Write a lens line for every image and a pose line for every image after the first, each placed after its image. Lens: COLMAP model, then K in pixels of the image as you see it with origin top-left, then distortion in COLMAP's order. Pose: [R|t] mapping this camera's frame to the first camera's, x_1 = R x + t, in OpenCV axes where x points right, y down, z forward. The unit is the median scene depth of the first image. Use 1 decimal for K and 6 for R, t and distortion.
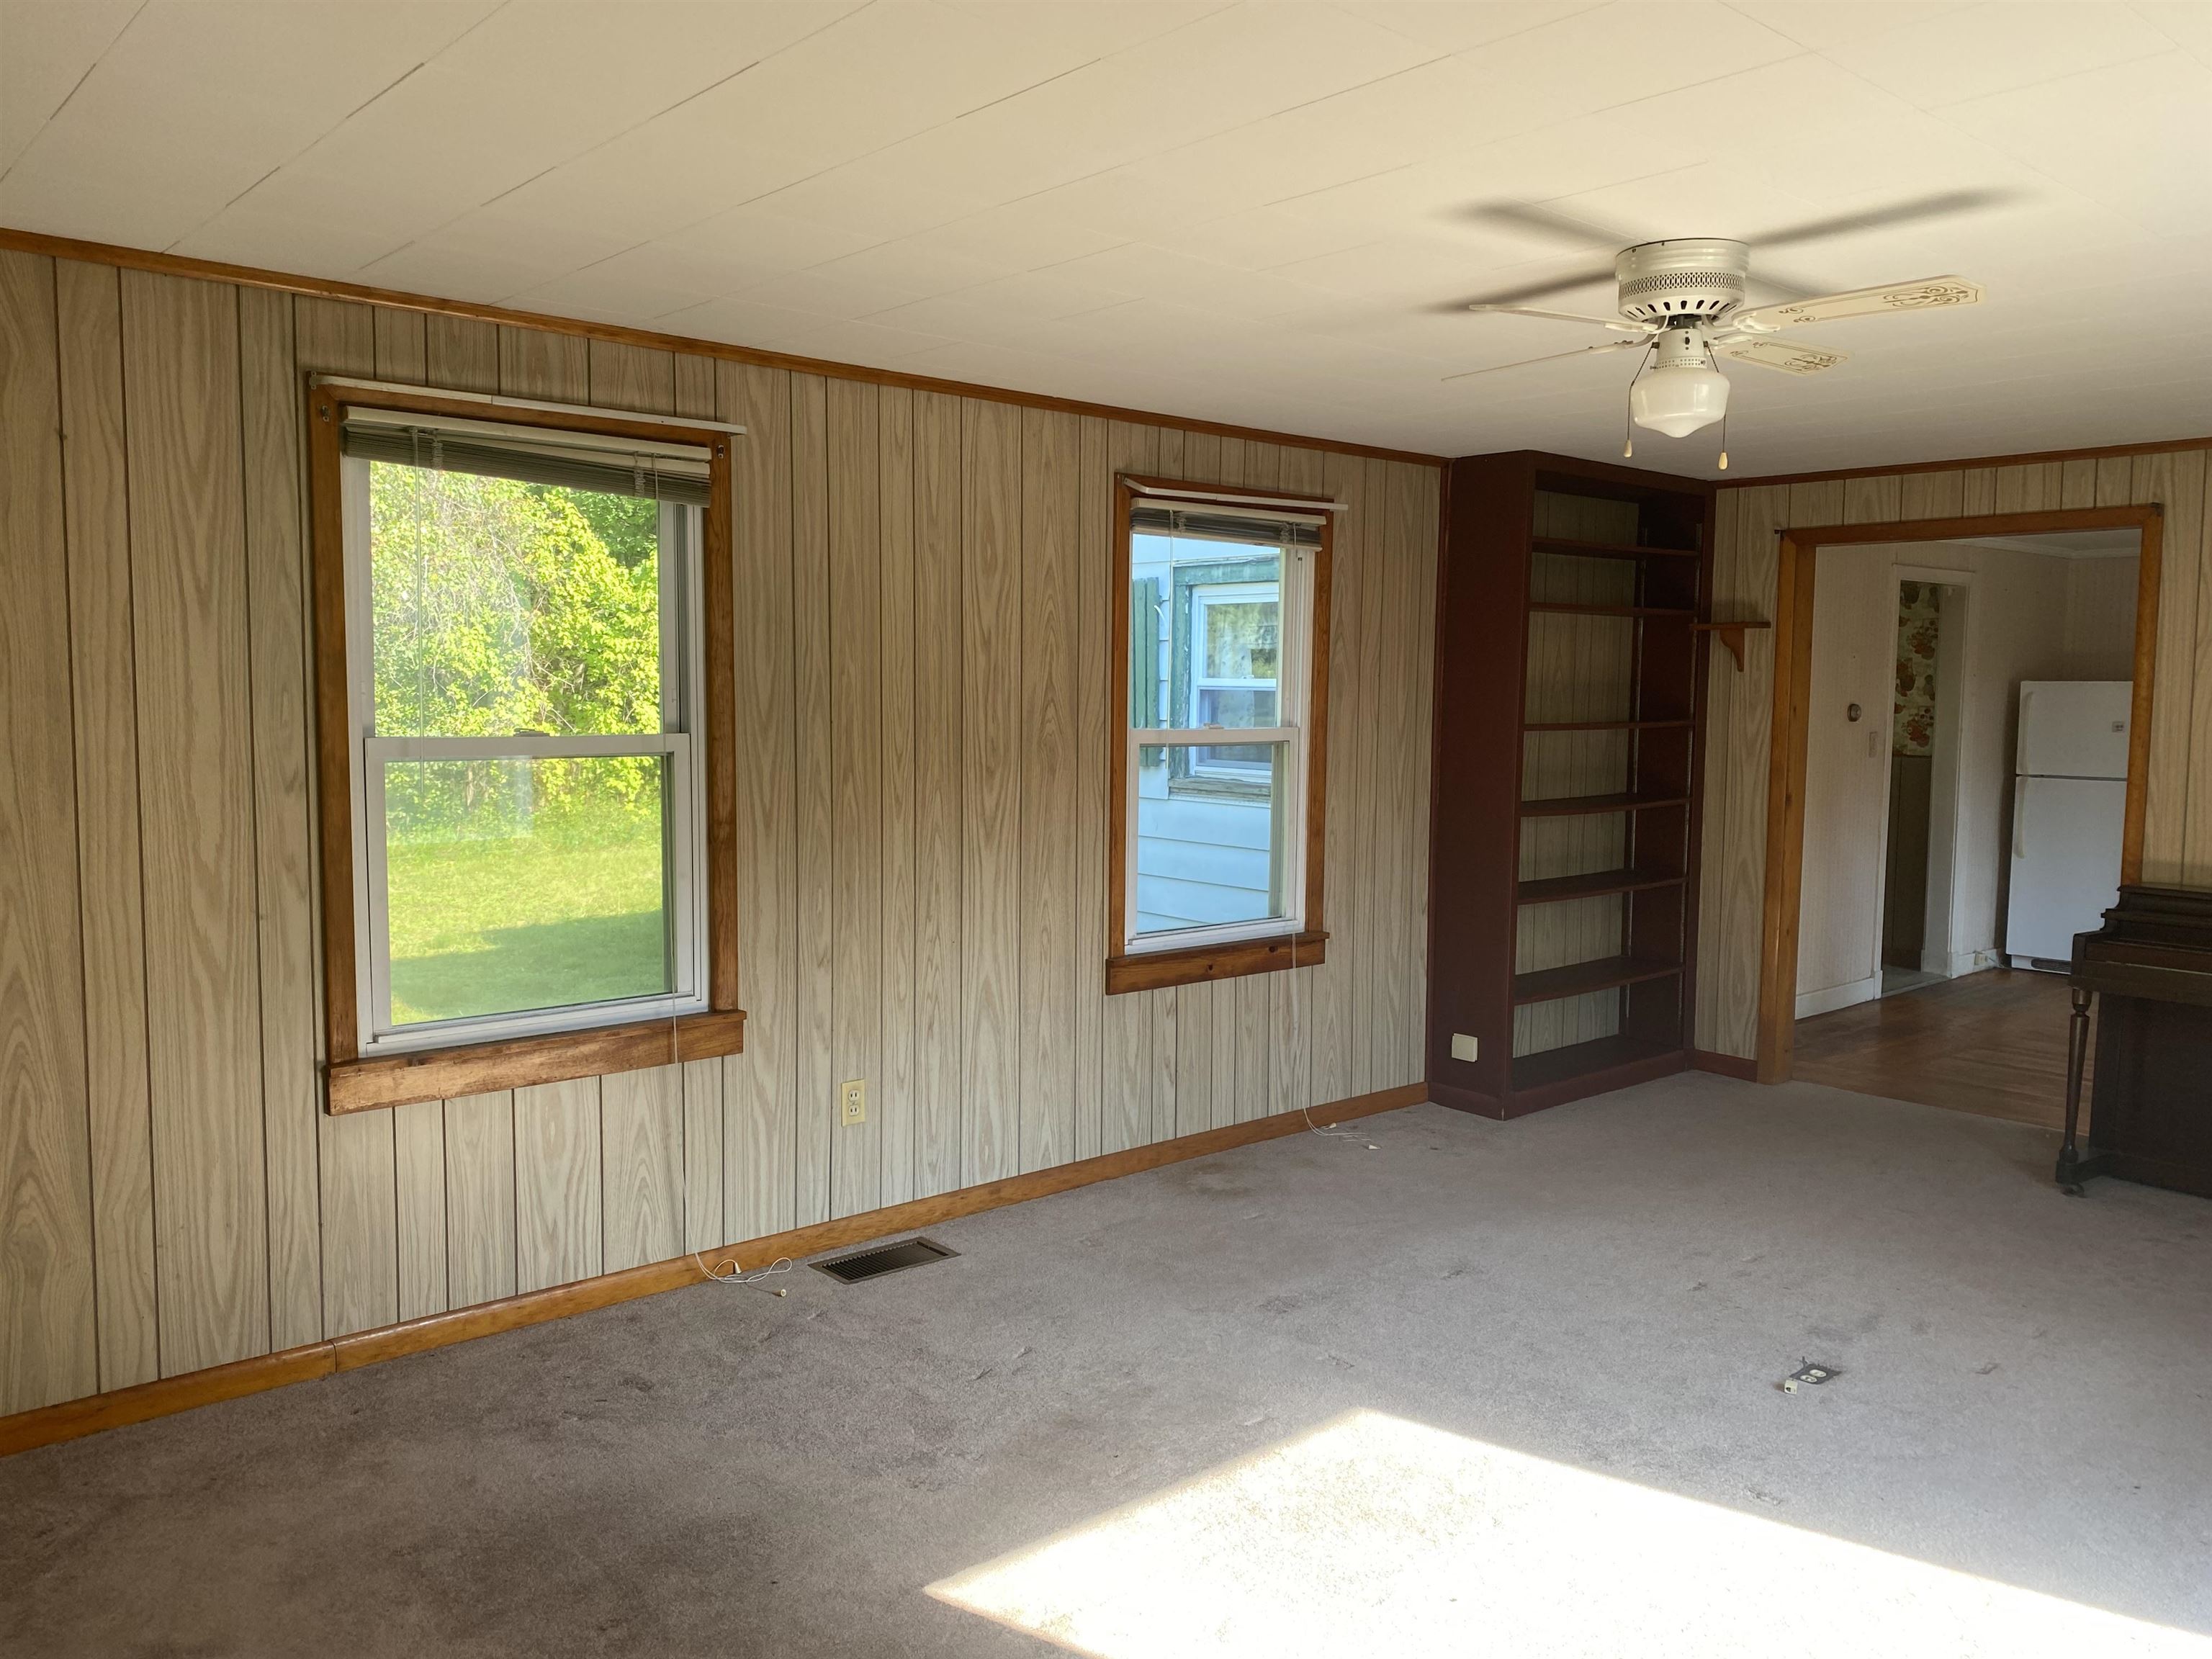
lens RADIAL K [[1711.3, 0, 1096.4], [0, 1711.3, 833.6], [0, 0, 1]] dist [0.067816, -0.075407]
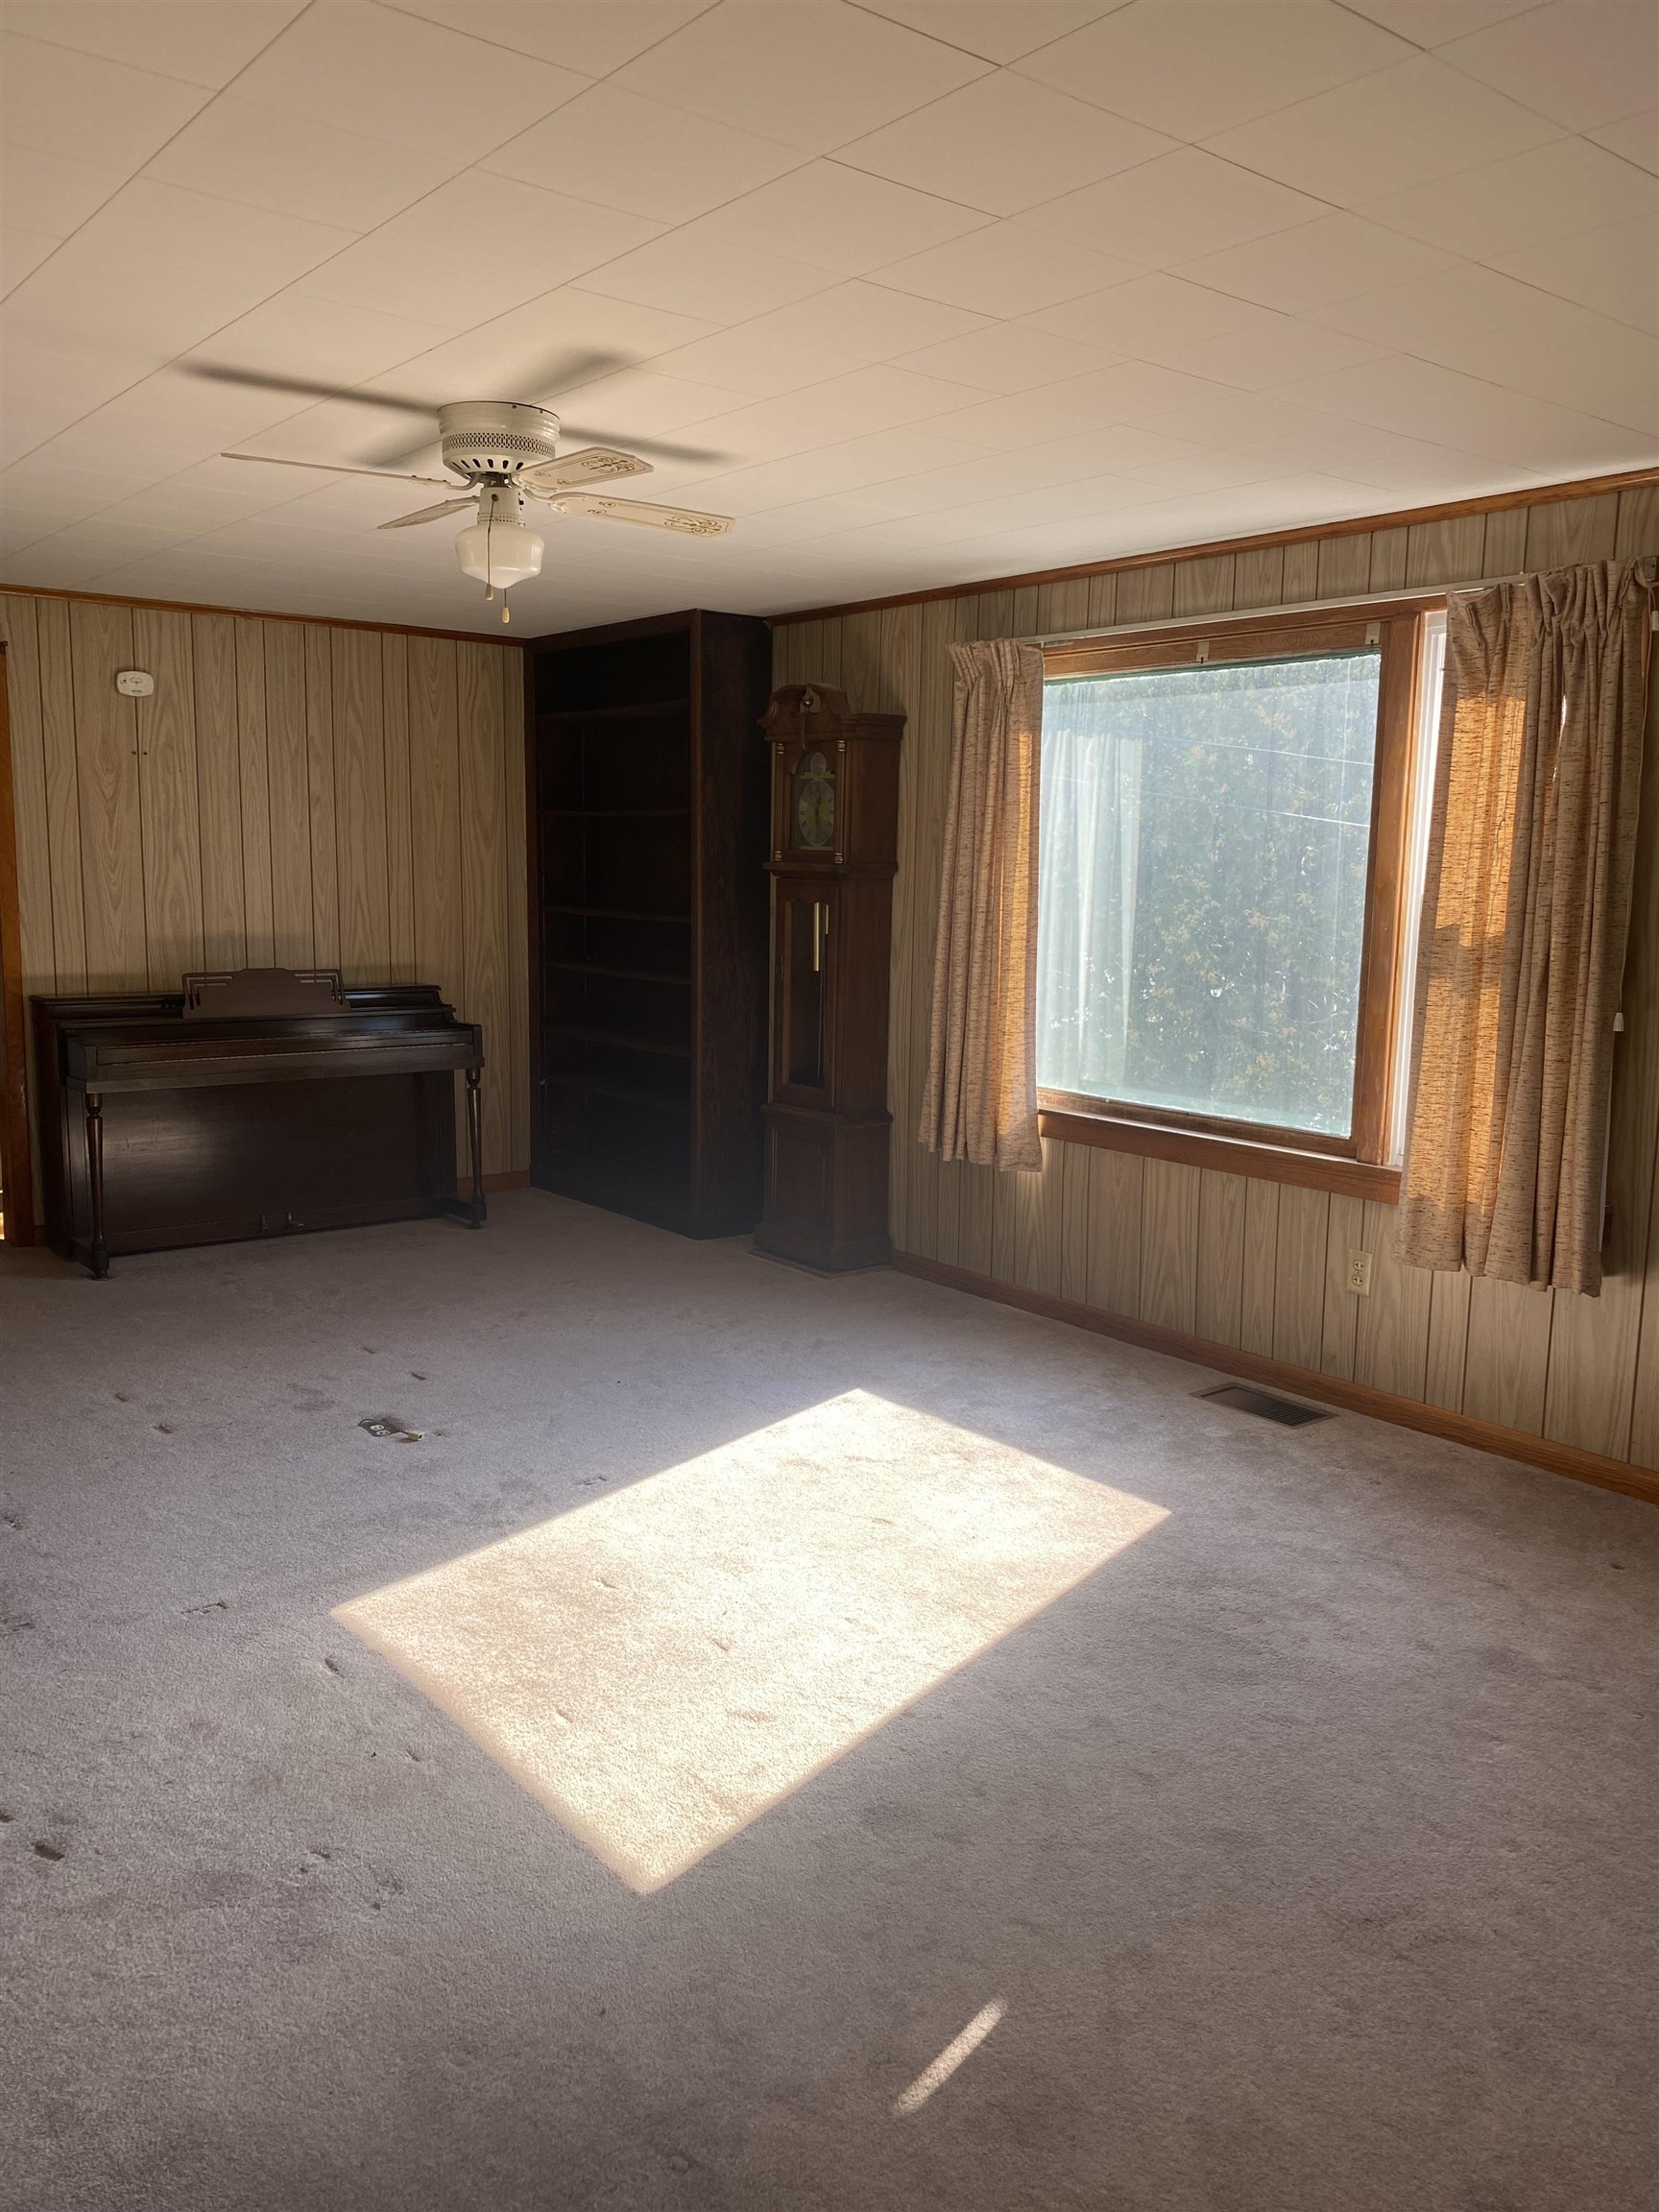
lens RADIAL K [[1711.3, 0, 821.3], [0, 1711.3, 1095.3], [0, 0, 1]] dist [0.067816, -0.075407]
pose [[0.046639, -0.149414, 0.987674, -0.693570], [0.072365, 0.986658, 0.145843, -0.049902], [-0.996287, 0.064671, 0.056829, 0.670769]]
